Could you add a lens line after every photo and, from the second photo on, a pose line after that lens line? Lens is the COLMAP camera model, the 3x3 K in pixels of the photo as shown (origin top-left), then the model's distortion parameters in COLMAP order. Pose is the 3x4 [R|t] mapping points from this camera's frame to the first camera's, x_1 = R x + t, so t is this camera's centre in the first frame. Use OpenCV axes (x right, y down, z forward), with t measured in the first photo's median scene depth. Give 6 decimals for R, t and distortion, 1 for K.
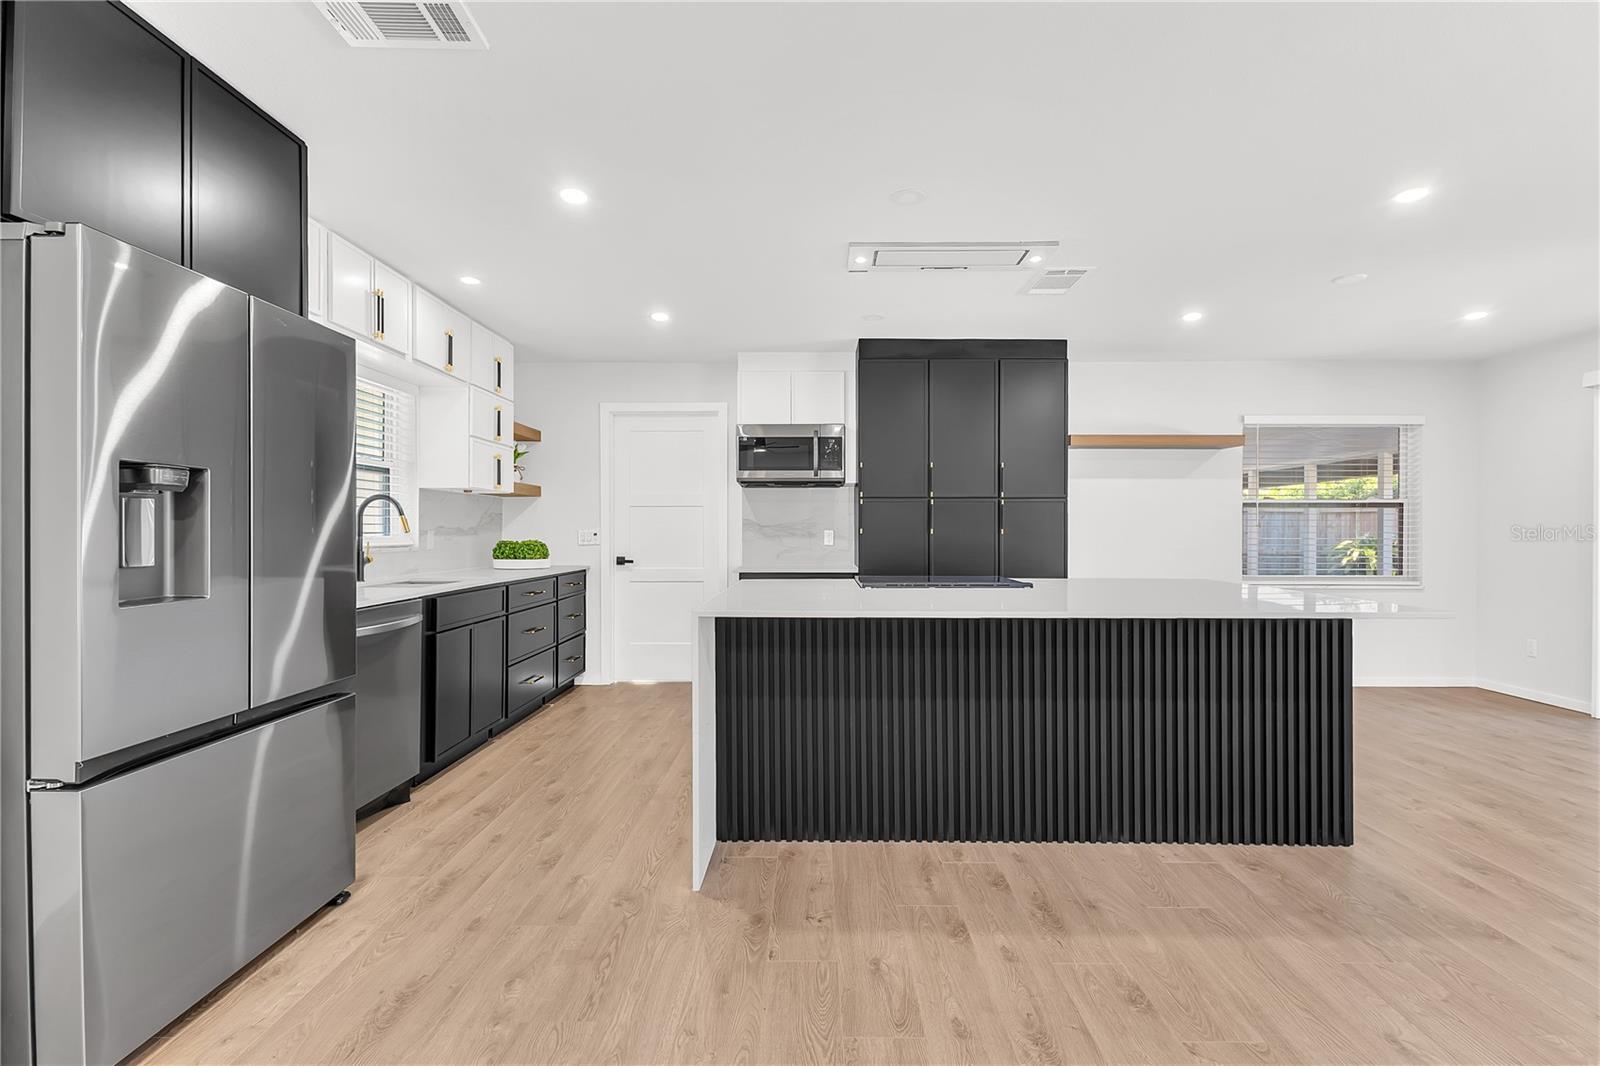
lens RADIAL K [[786.4, 0, 830.3], [0, 786.4, 534.4], [0, 0, 1]] dist [0.010484, -0.011346]
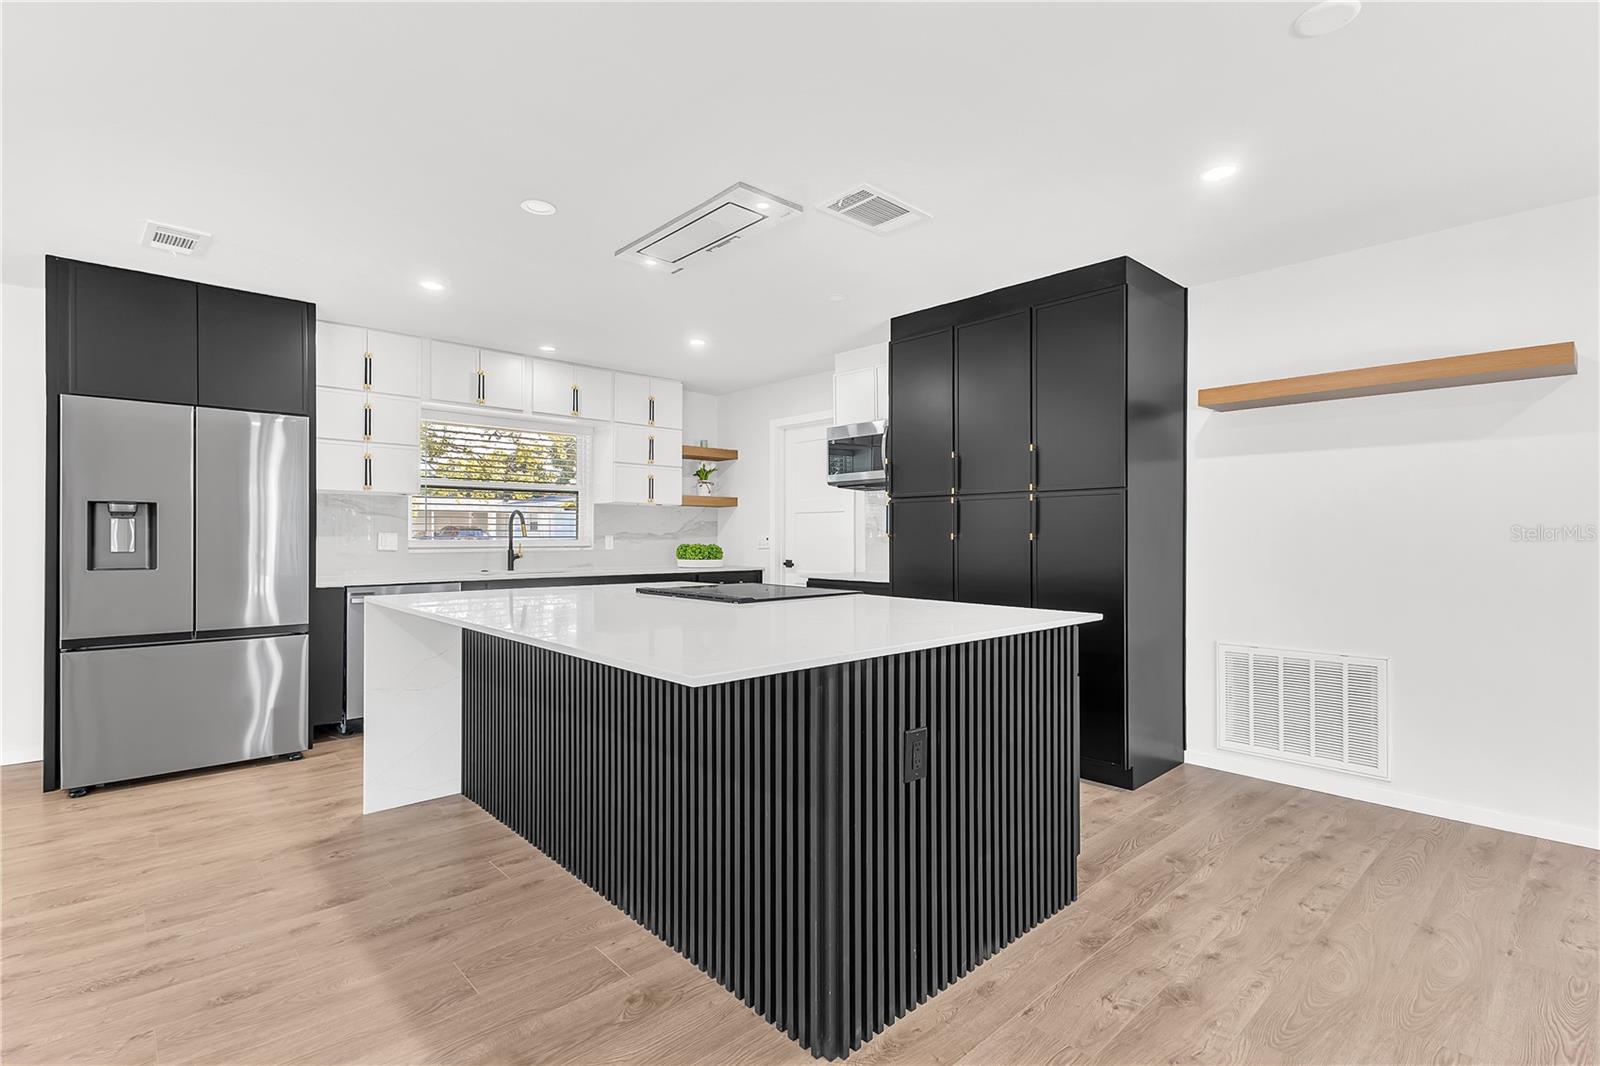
lens RADIAL K [[767.0, 0, 766.3], [0, 767.0, 538.1], [0, 0, 1]] dist [-0.007430, -0.000266]
pose [[0.666812, 0.002211, -0.745223, 0.753749], [-0.003653, 0.999993, -0.000302, -0.001333], [0.745217, 0.002924, 0.666816, 0.409094]]
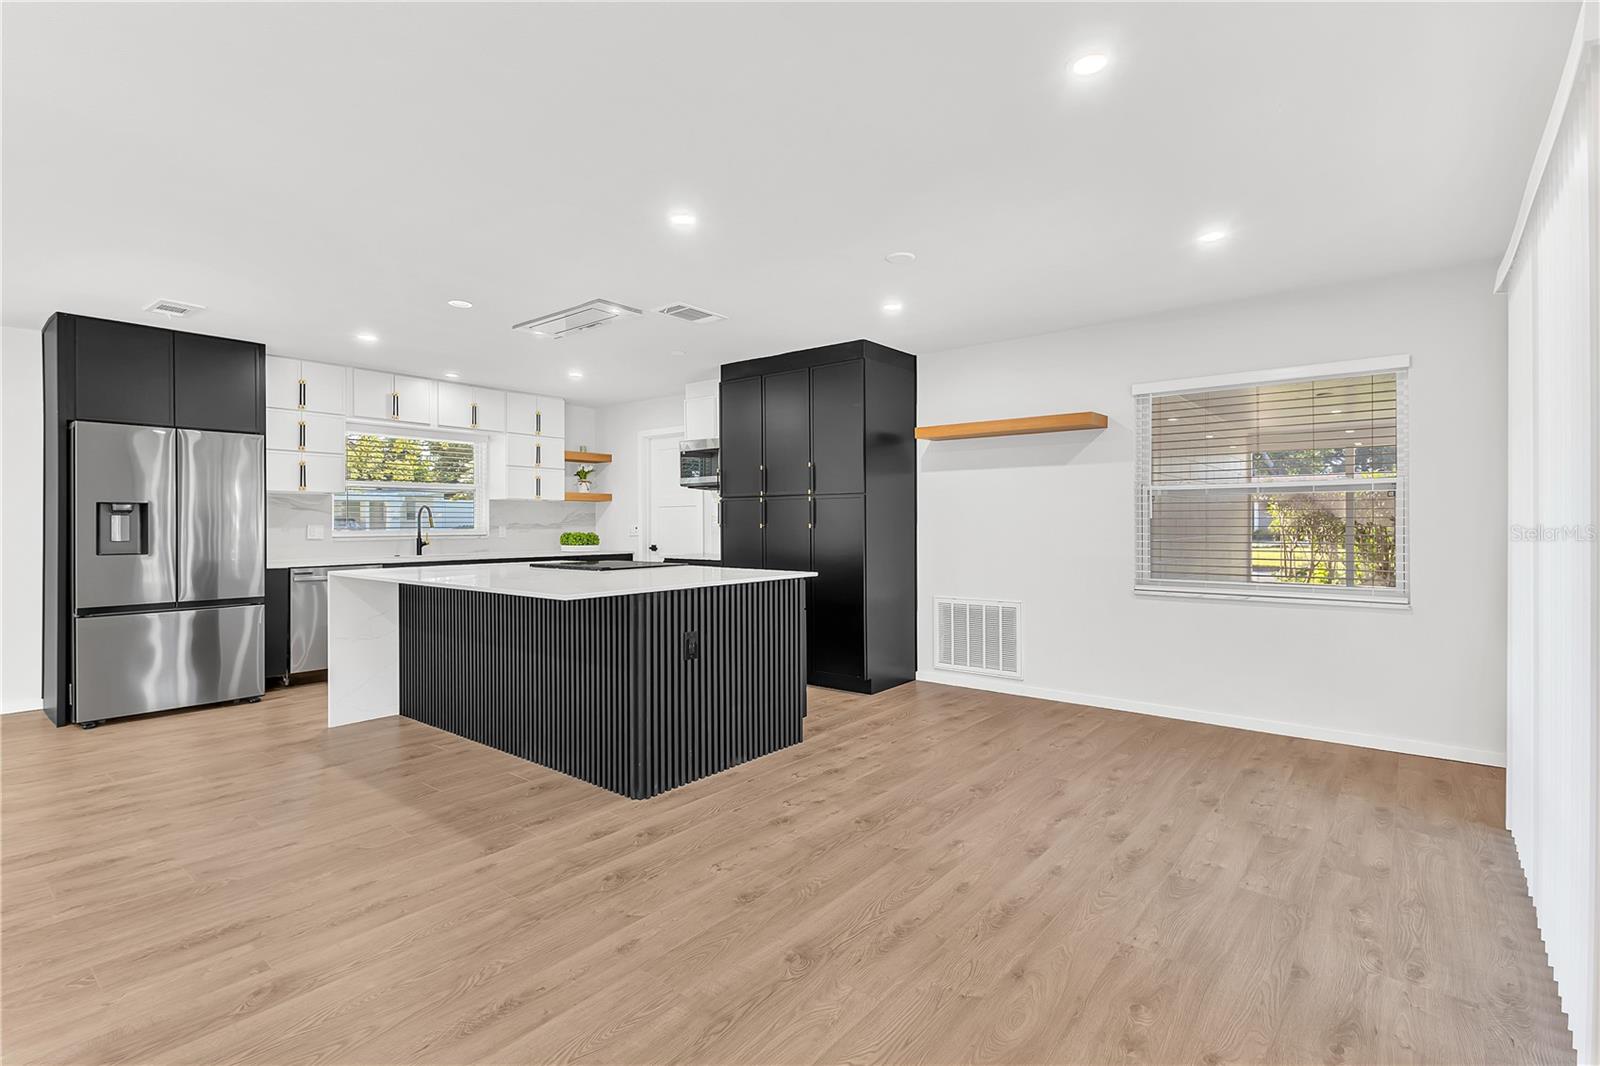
lens RADIAL K [[772.9, 0, 764.6], [0, 772.9, 528.0], [0, 0, 1]] dist [0.003831, 0.000028]
pose [[0.763746, 0.000361, -0.645516, 1.085566], [0.001153, 0.999997, 0.001924, -0.003699], [0.645516, -0.002214, 0.763744, 0.182435]]
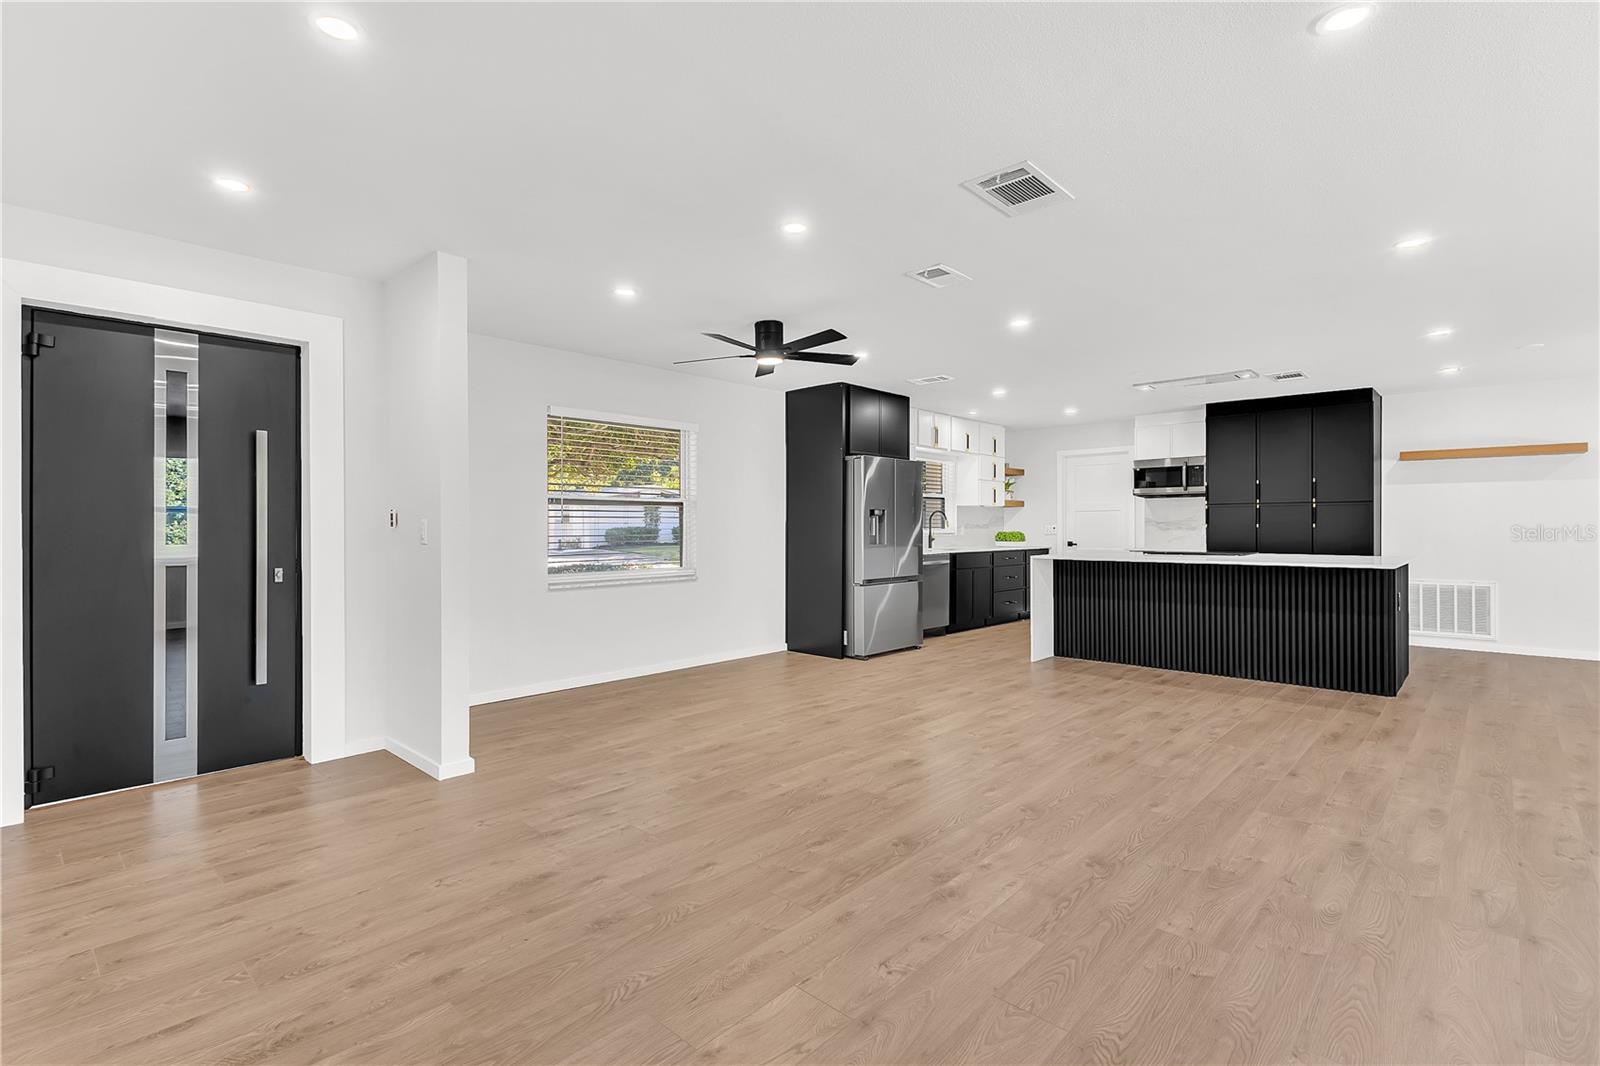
lens RADIAL K [[772.9, 0, 764.6], [0, 772.9, 528.0], [0, 0, 1]] dist [0.003831, 0.000028]
pose [[0.710141, -0.001140, -0.704058, 0.647056], [-0.000238, 0.999998, -0.001859, 0.004291], [0.704059, 0.001488, 0.710140, -0.941018]]
